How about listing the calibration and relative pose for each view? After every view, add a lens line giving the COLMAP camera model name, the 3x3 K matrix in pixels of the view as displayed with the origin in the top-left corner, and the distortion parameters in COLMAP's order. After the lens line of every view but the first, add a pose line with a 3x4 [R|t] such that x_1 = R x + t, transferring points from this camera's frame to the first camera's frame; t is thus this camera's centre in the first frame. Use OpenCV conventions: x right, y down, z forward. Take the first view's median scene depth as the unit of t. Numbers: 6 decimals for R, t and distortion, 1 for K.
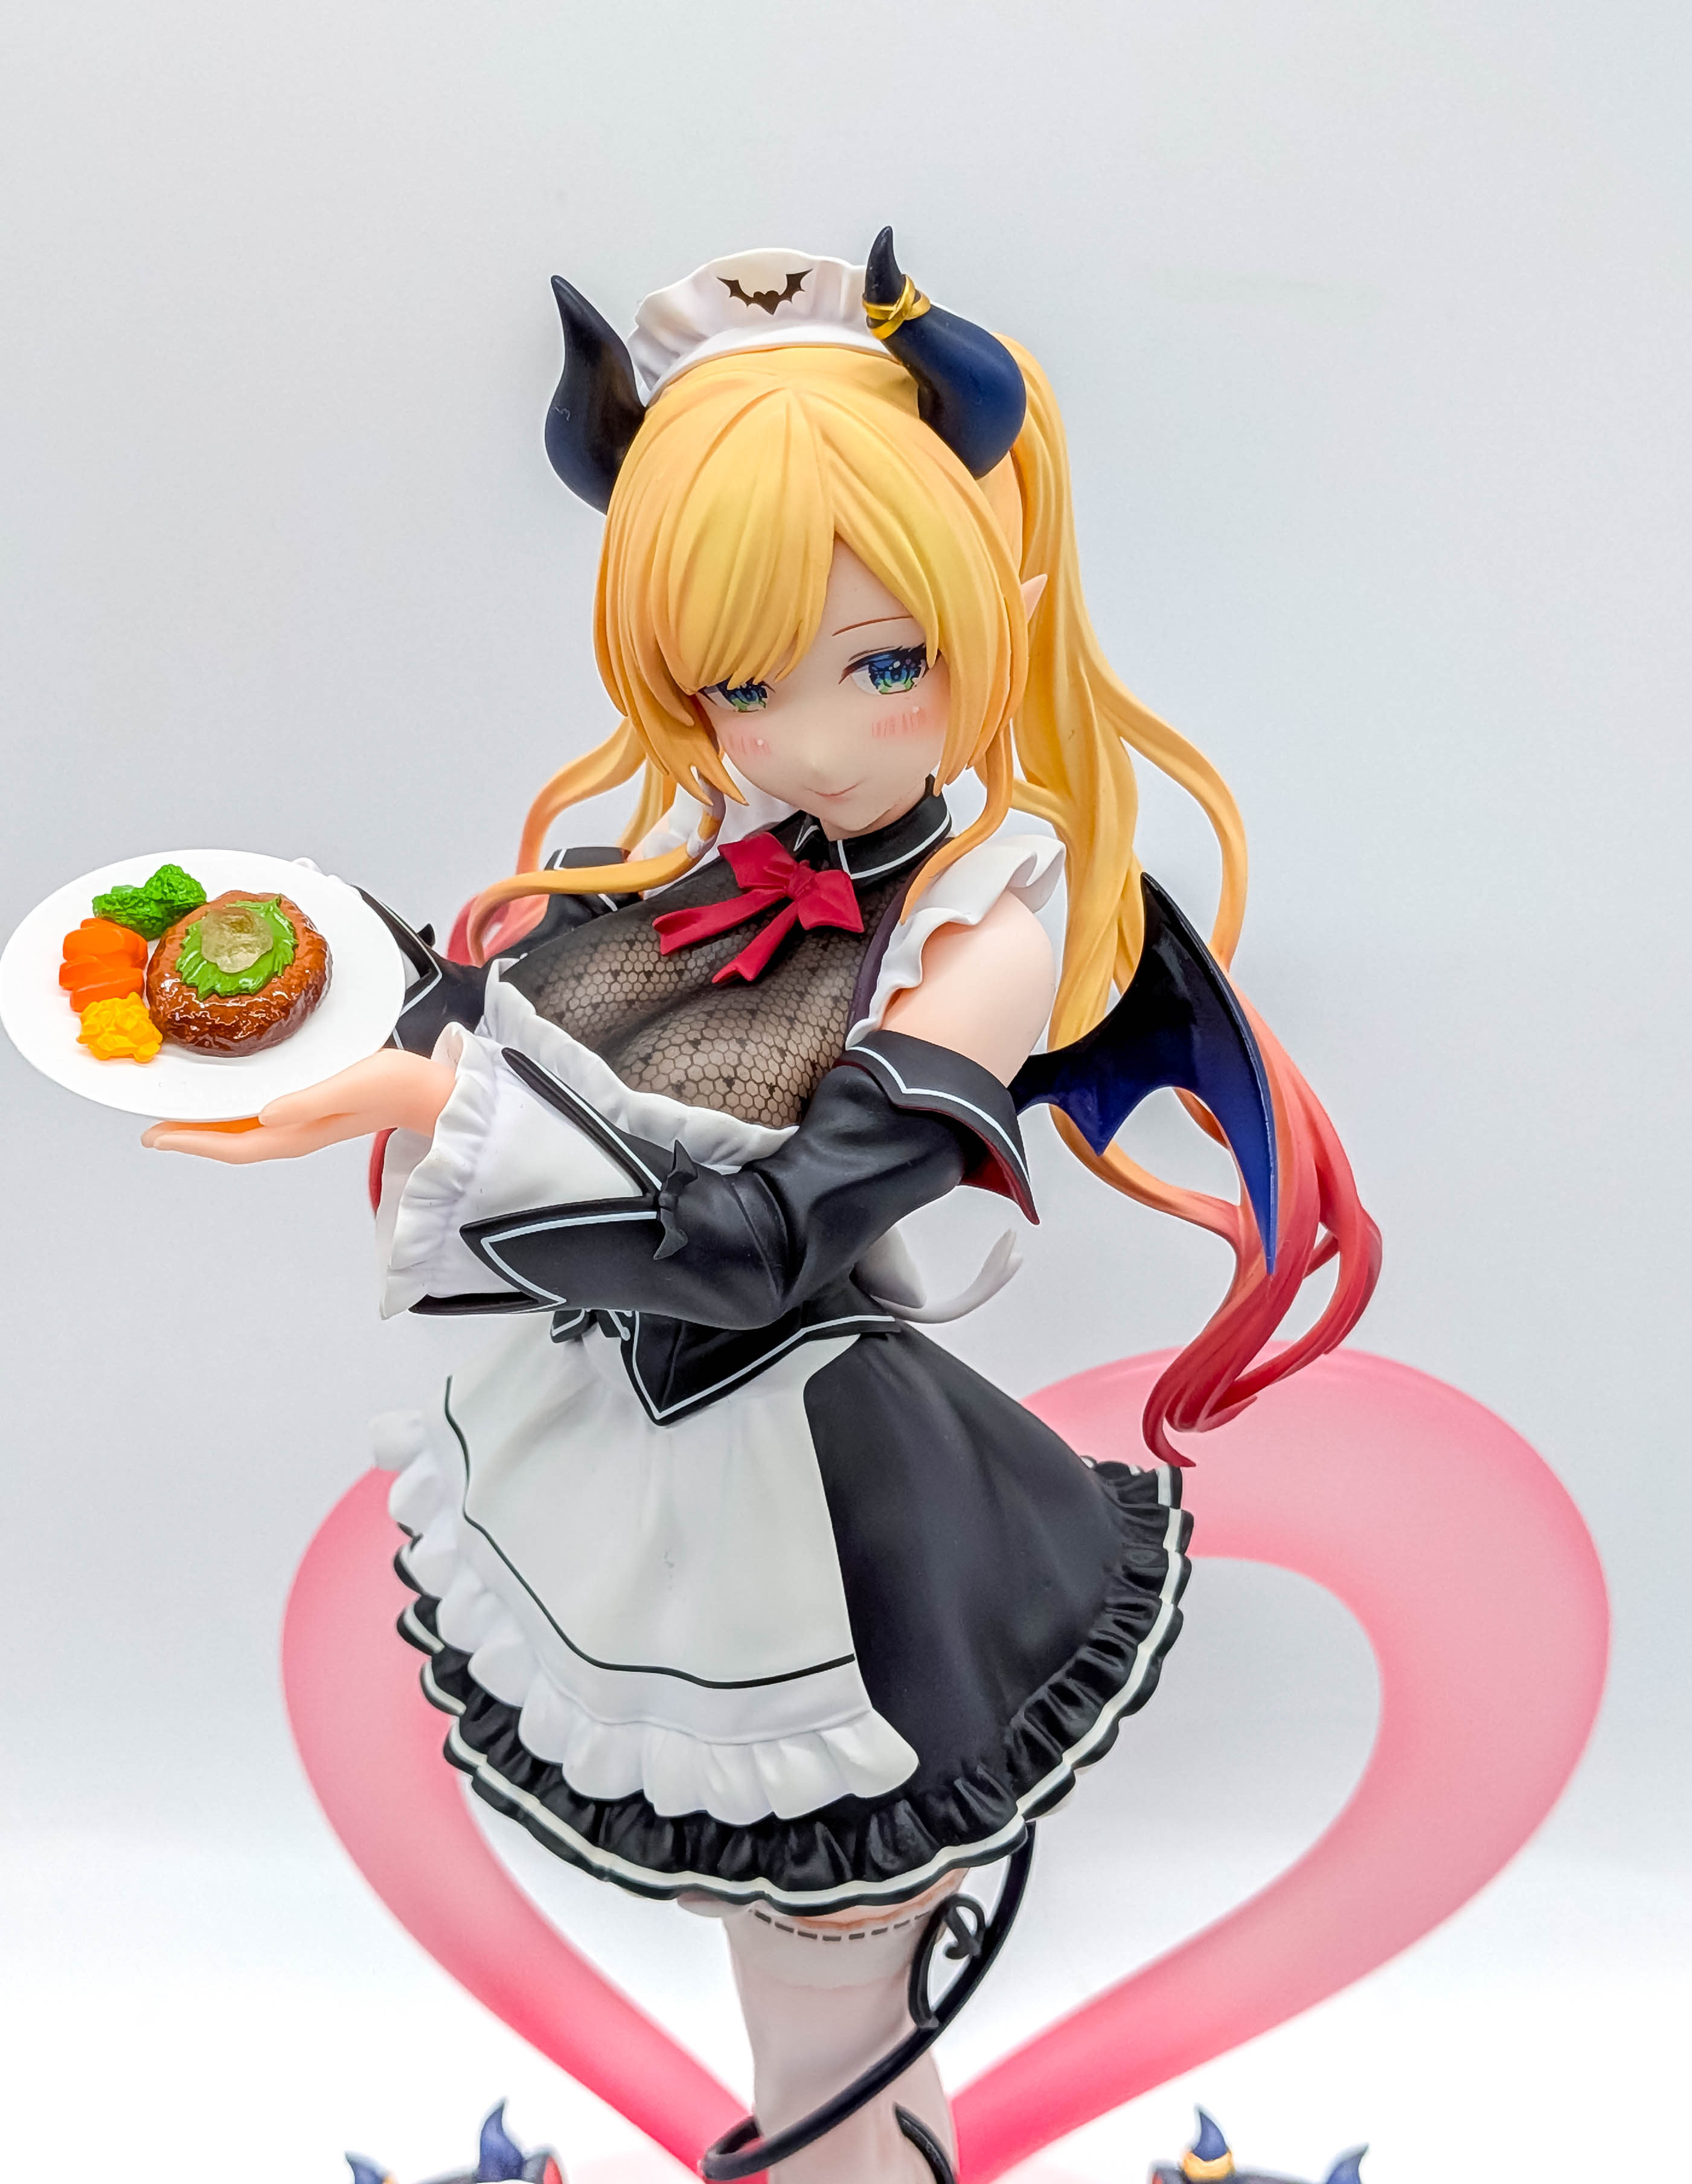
lens RADIAL K [[3580.5, 0, 841.0], [0, 3580.5, 896.1], [0, 0, 1]] dist [0.119221, -0.277723]
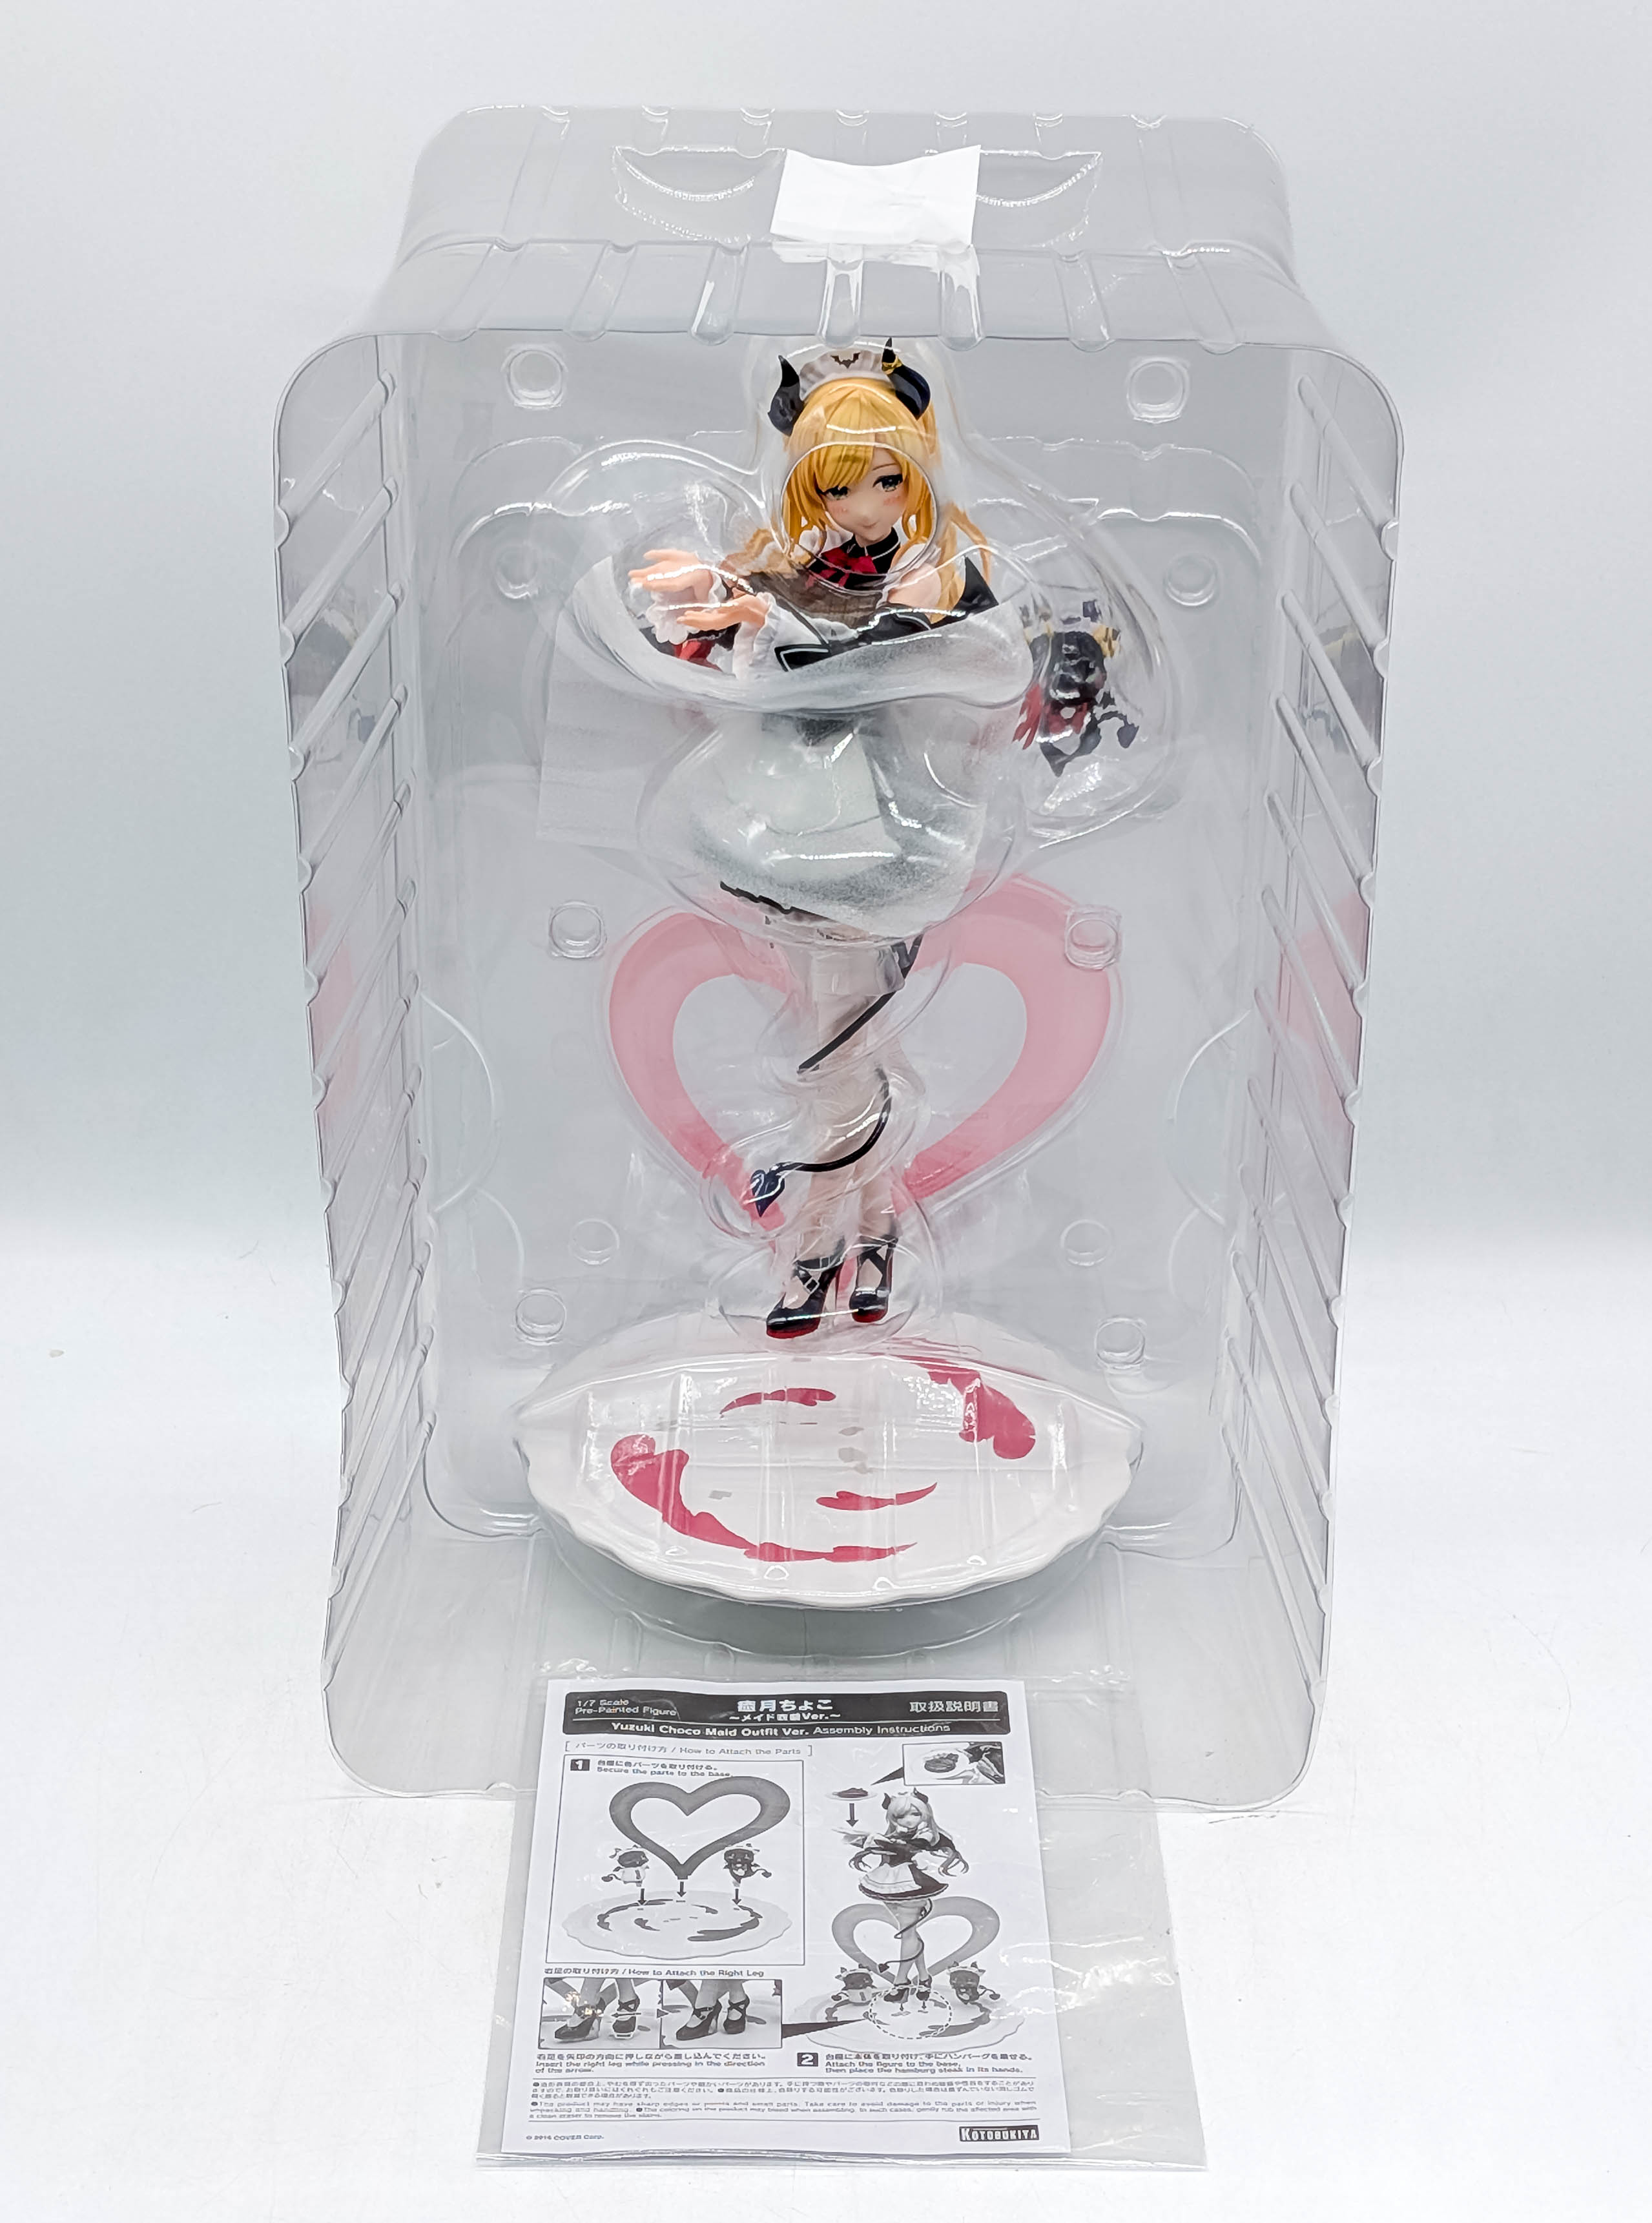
lens RADIAL K [[3913.2, 0, 821.8], [0, 3913.2, 1180.4], [0, 0, 1]] dist [0.102344, 0.012084]
pose [[0.988747, -0.033311, 0.145839, -0.555918], [0.033228, 0.999443, 0.003003, 0.525357], [-0.145858, 0.001876, 0.989304, -2.339500]]
